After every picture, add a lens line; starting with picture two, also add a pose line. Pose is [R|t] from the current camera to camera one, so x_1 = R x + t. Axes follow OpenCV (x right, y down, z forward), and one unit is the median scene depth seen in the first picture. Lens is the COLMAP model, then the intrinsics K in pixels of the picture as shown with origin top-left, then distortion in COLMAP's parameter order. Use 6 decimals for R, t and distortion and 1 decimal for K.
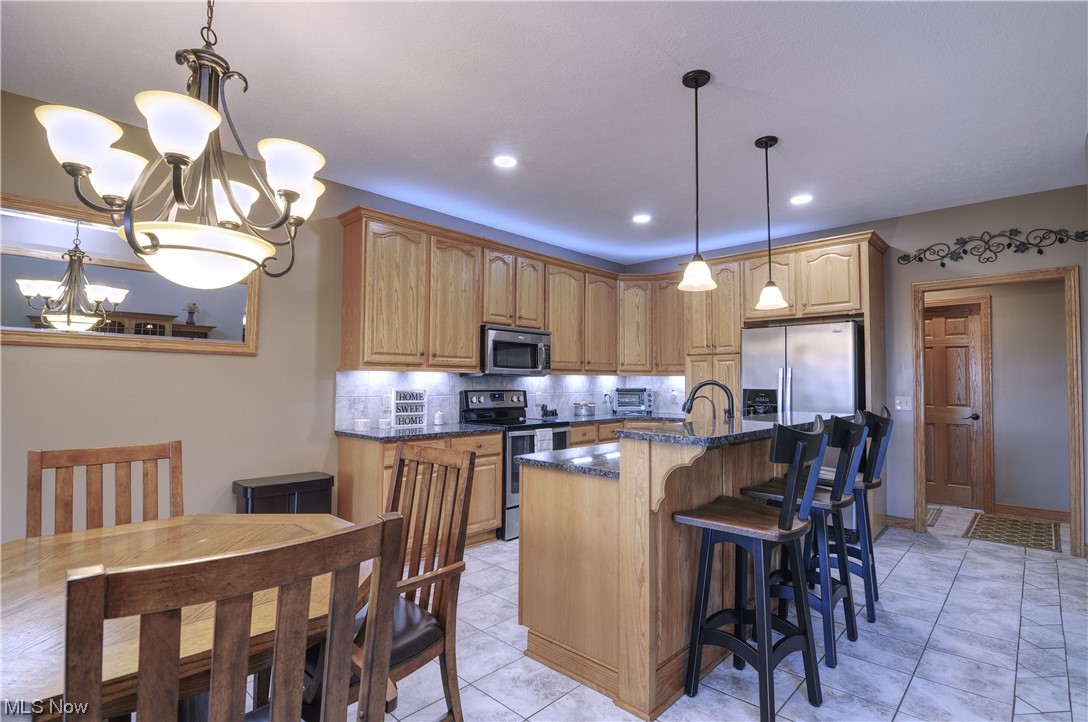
lens RADIAL K [[523.6, 0, 546.6], [0, 523.6, 363.9], [0, 0, 1]] dist [-0.000133, -0.013968]
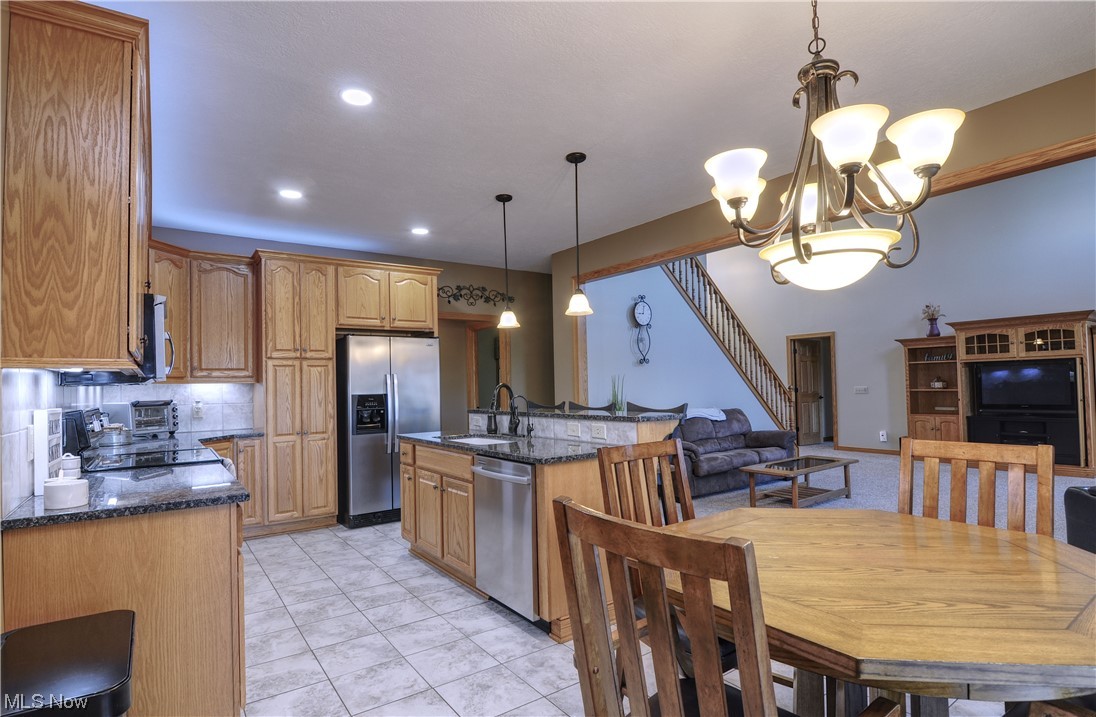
lens RADIAL K [[549.9, 0, 543.5], [0, 549.9, 369.9], [0, 0, 1]] dist [-0.002982, -0.013004]
pose [[0.197863, 0.019075, 0.980044, -0.646551], [-0.011109, 0.999790, -0.017216, 0.015366], [-0.980167, -0.007481, 0.198033, 0.466716]]
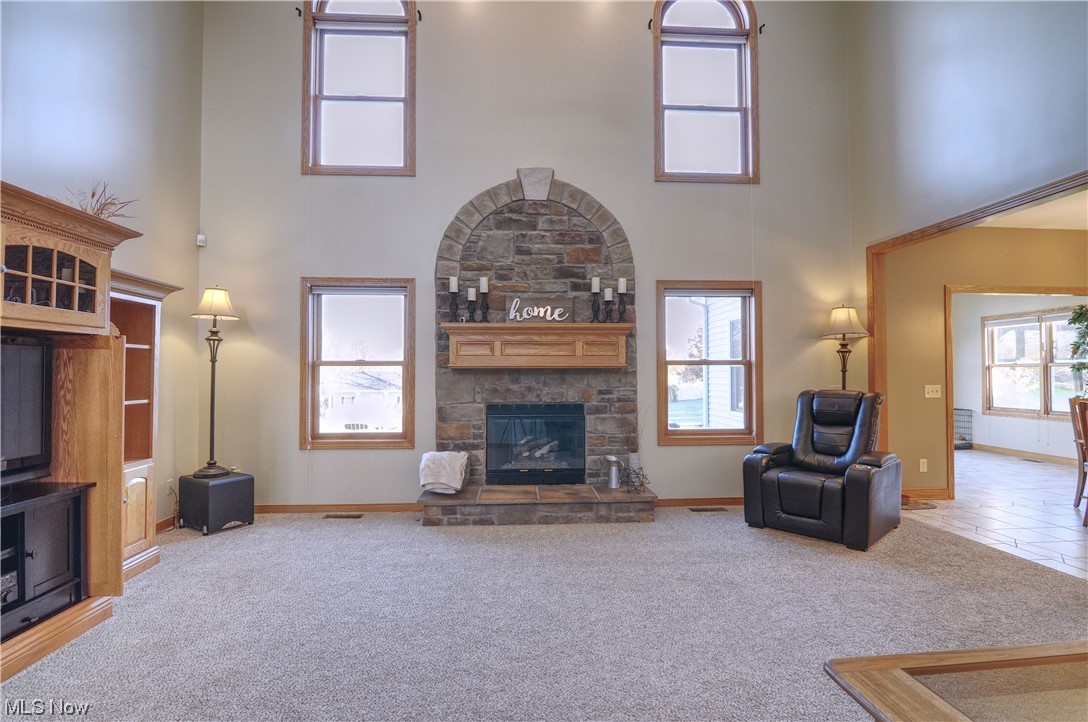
lens RADIAL K [[523.6, 0, 546.6], [0, 523.6, 363.9], [0, 0, 1]] dist [-0.000133, -0.013968]
pose [[-0.680666, -0.015955, -0.732420, 1.264957], [0.024429, 0.998713, -0.044458, 0.011506], [0.732186, -0.048153, -0.679400, 0.080763]]
